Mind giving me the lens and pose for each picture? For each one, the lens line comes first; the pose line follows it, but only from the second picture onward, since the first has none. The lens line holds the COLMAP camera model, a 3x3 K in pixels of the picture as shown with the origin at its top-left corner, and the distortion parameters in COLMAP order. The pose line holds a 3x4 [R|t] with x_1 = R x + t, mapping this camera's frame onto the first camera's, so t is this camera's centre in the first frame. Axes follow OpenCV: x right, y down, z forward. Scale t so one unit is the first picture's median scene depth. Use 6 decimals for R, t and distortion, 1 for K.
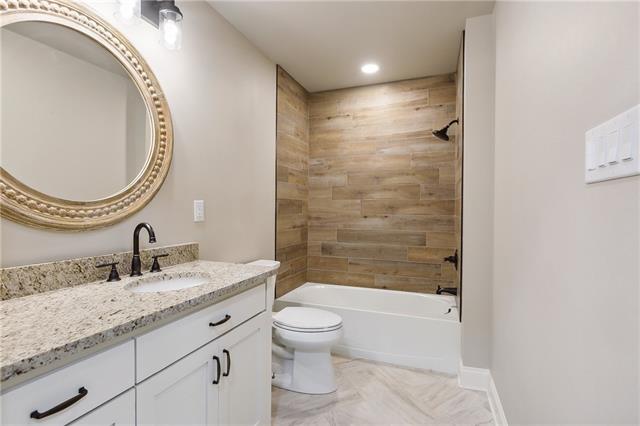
lens RADIAL K [[311.9, 0, 319.5], [0, 311.9, 212.5], [0, 0, 1]] dist [0.006257, 0.000312]
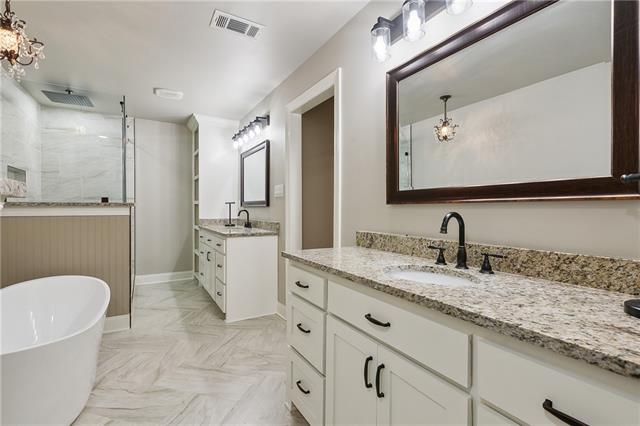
lens RADIAL K [[294.8, 0, 319.6], [0, 294.8, 212.3], [0, 0, 1]] dist [0.002315, -0.001135]
pose [[-0.629066, -0.010573, -0.777280, 0.375736], [-0.016250, 0.999868, -0.000449, 0.042031], [0.777182, 0.012348, -0.629154, 1.228115]]
